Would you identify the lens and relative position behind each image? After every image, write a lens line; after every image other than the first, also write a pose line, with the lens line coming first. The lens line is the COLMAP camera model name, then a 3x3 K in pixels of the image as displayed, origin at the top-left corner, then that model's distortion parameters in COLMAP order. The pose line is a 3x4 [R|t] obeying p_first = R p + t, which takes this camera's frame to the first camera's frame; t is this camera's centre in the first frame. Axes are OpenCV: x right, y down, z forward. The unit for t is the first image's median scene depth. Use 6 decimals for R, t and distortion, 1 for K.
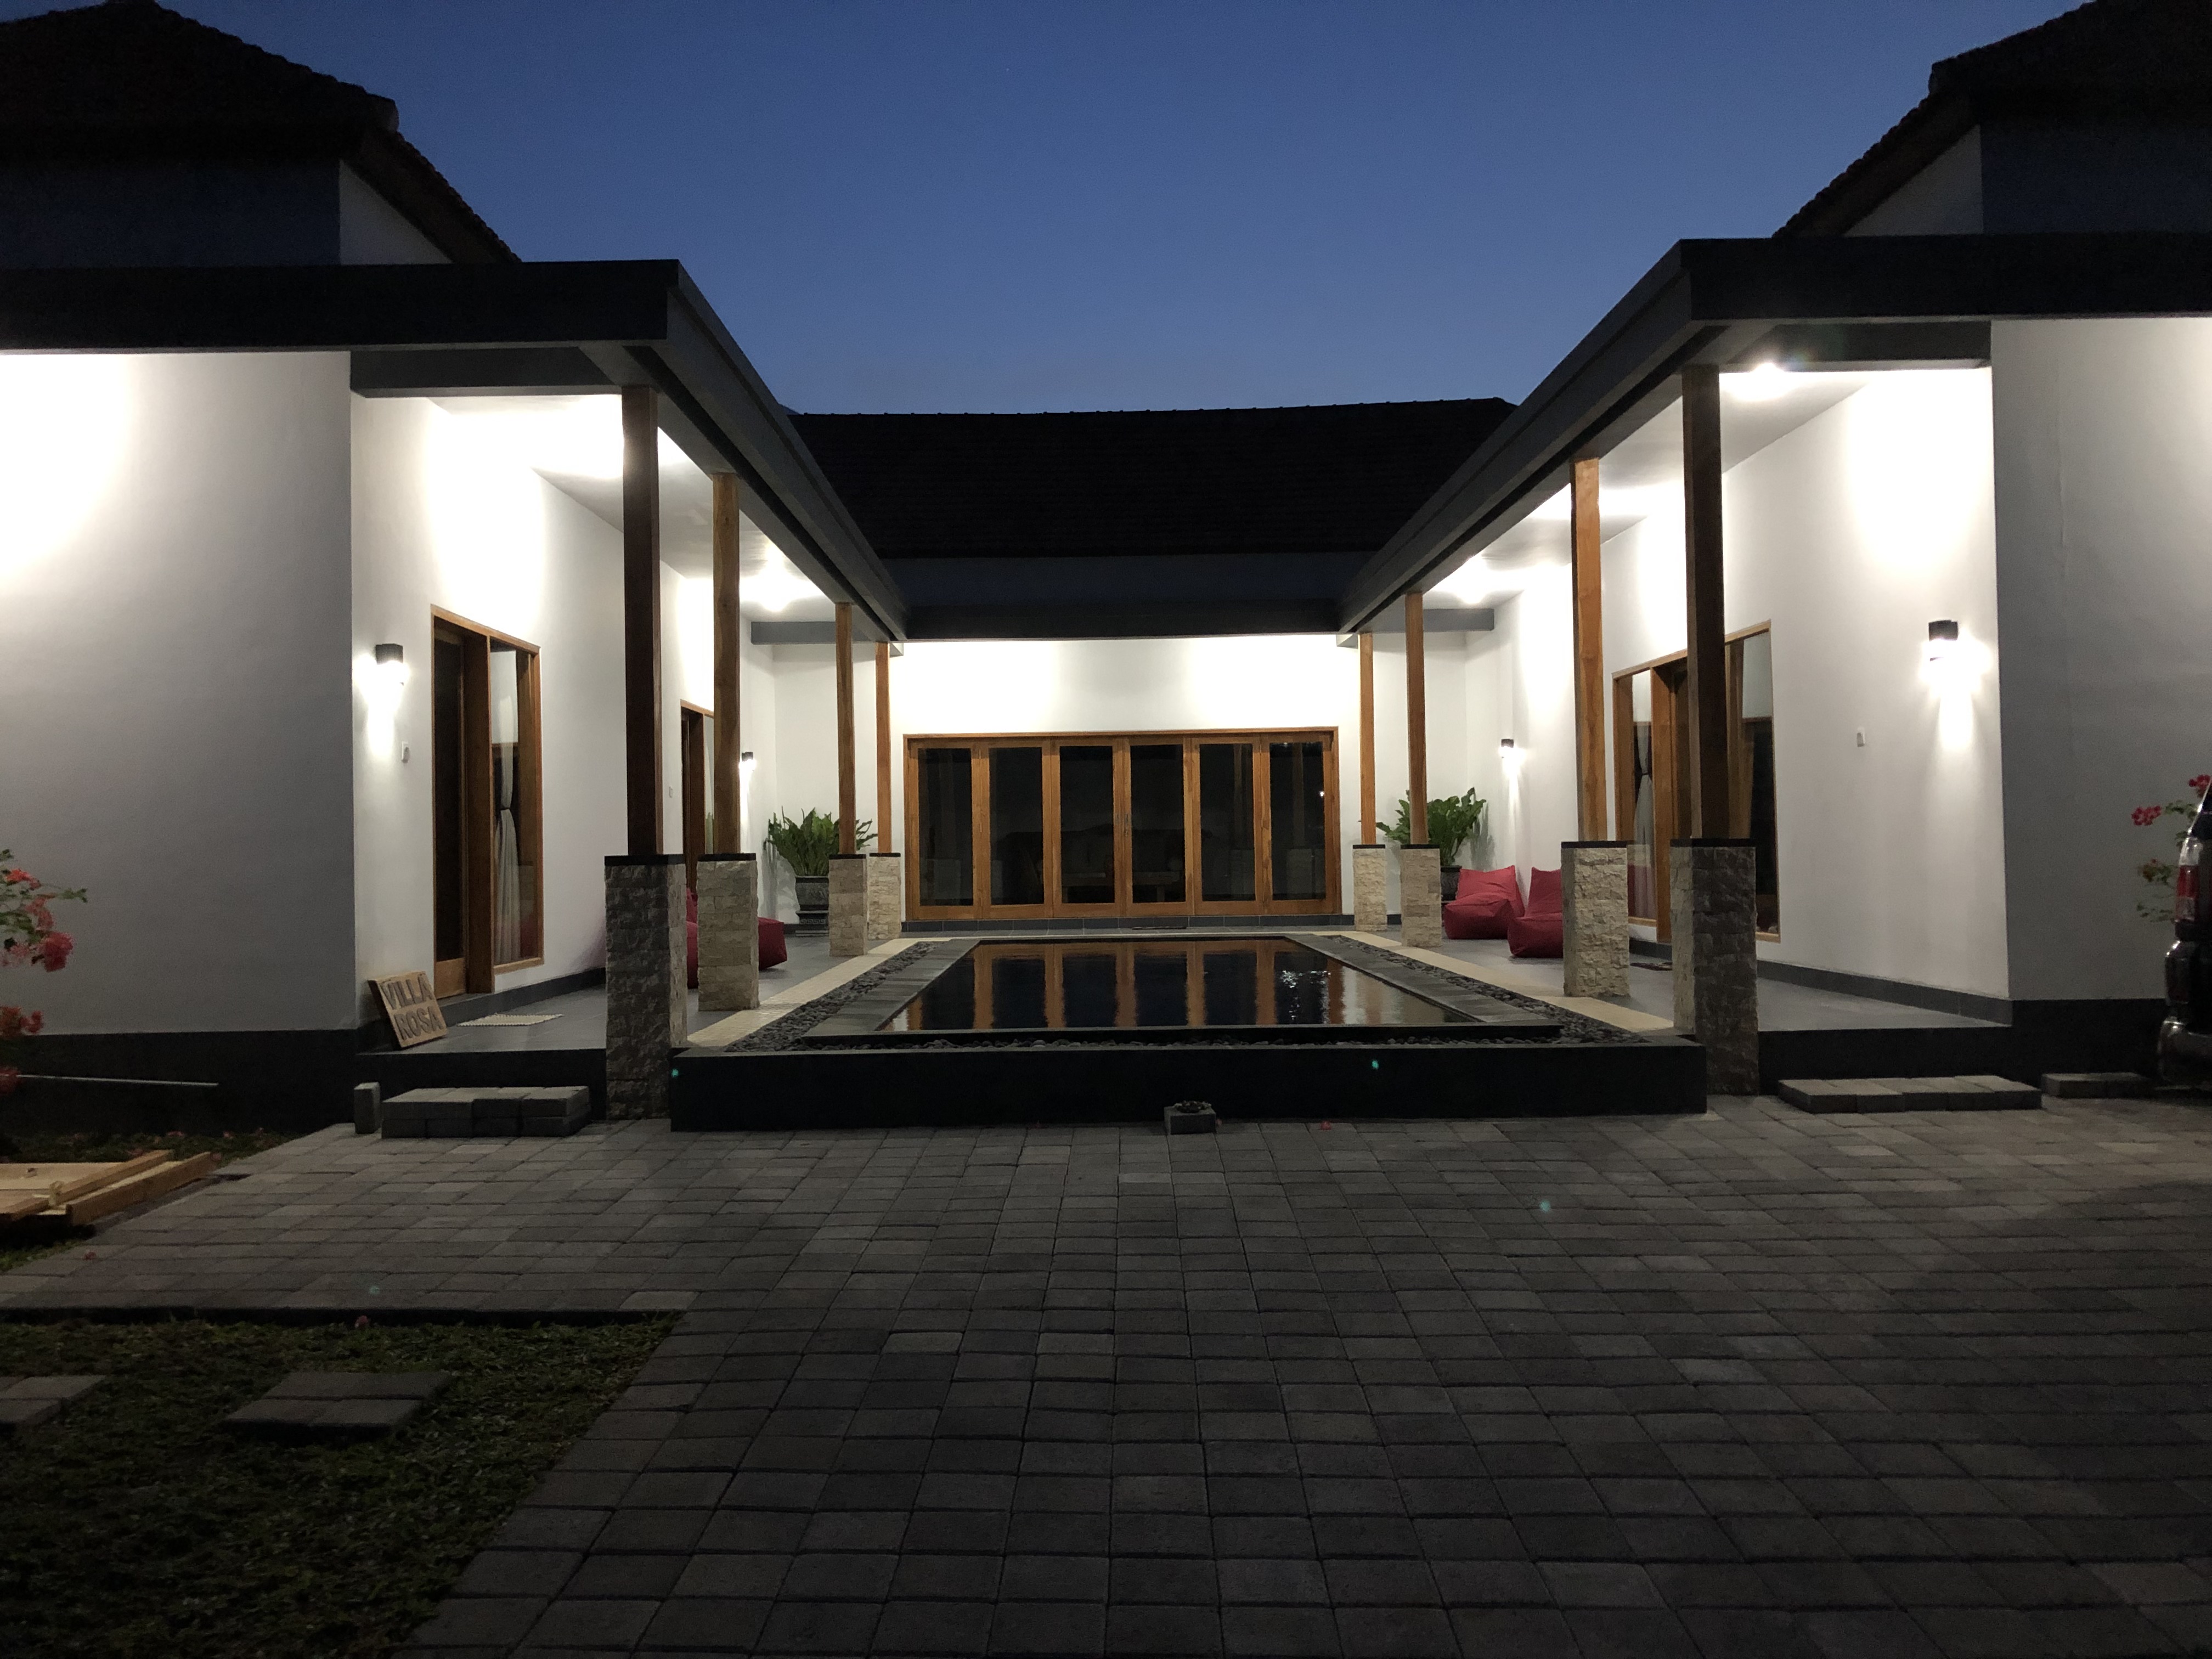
lens RADIAL K [[1810.0, 0, 1106.0], [0, 1810.0, 829.5], [0, 0, 1]] dist [0.004331, 0.002327]
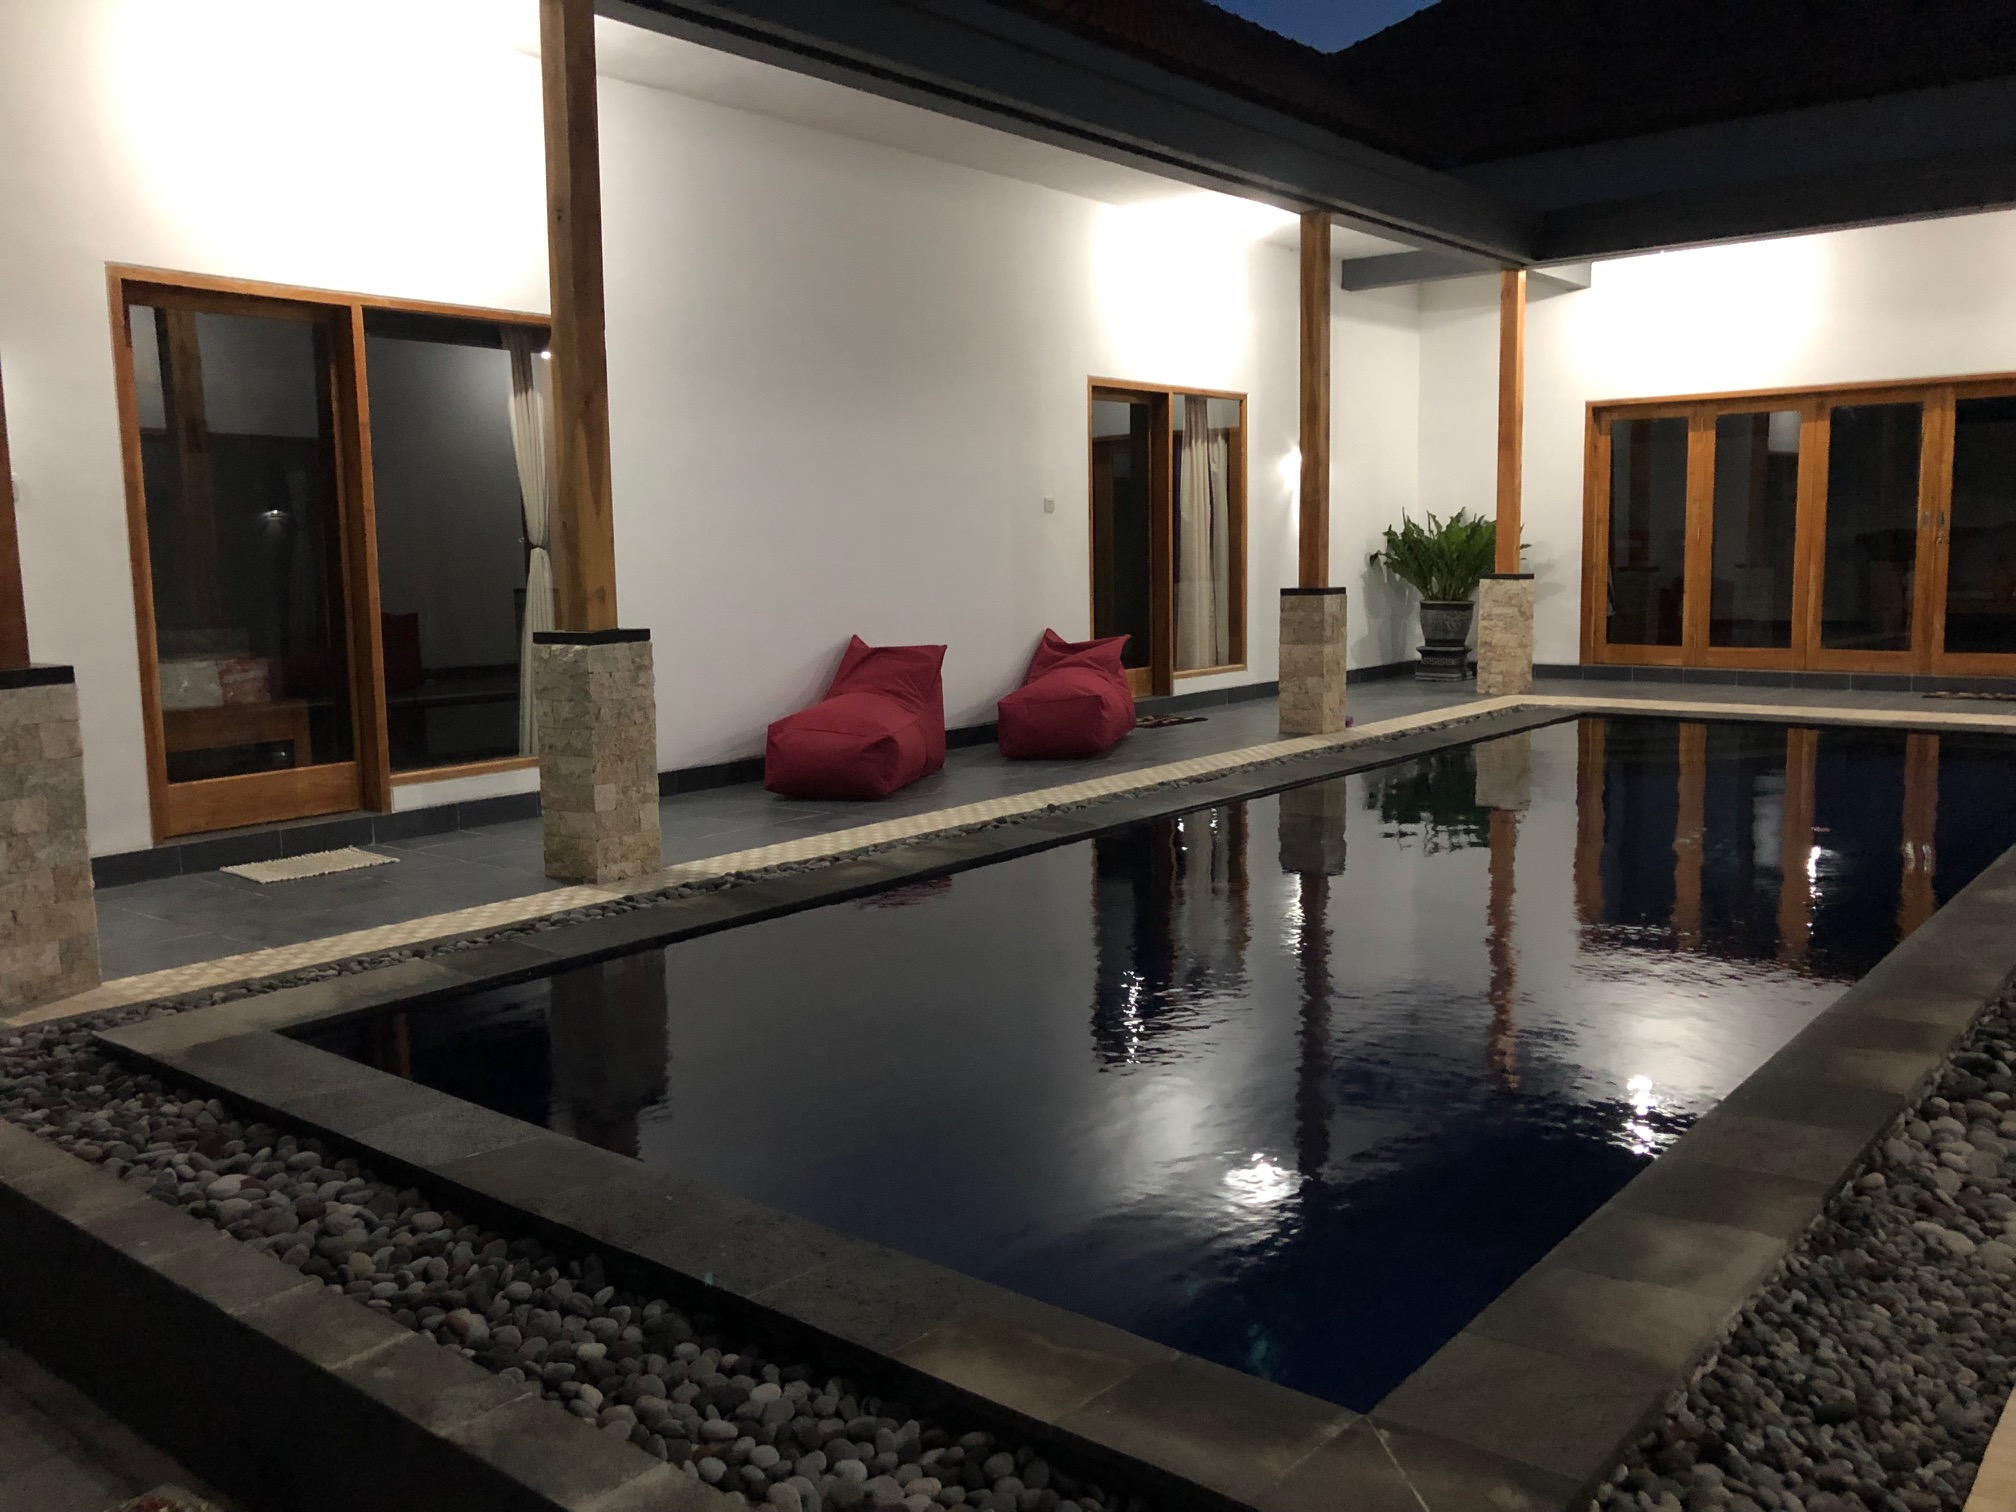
lens RADIAL K [[1644.7, 0, 1012.3], [0, 1644.7, 722.6], [0, 0, 1]] dist [0.010374, 0.008218]
pose [[0.762552, 0.073027, -0.642792, 0.141235], [0.012972, 0.991683, 0.128053, -0.013491], [0.646796, -0.105985, 0.755263, 0.354372]]
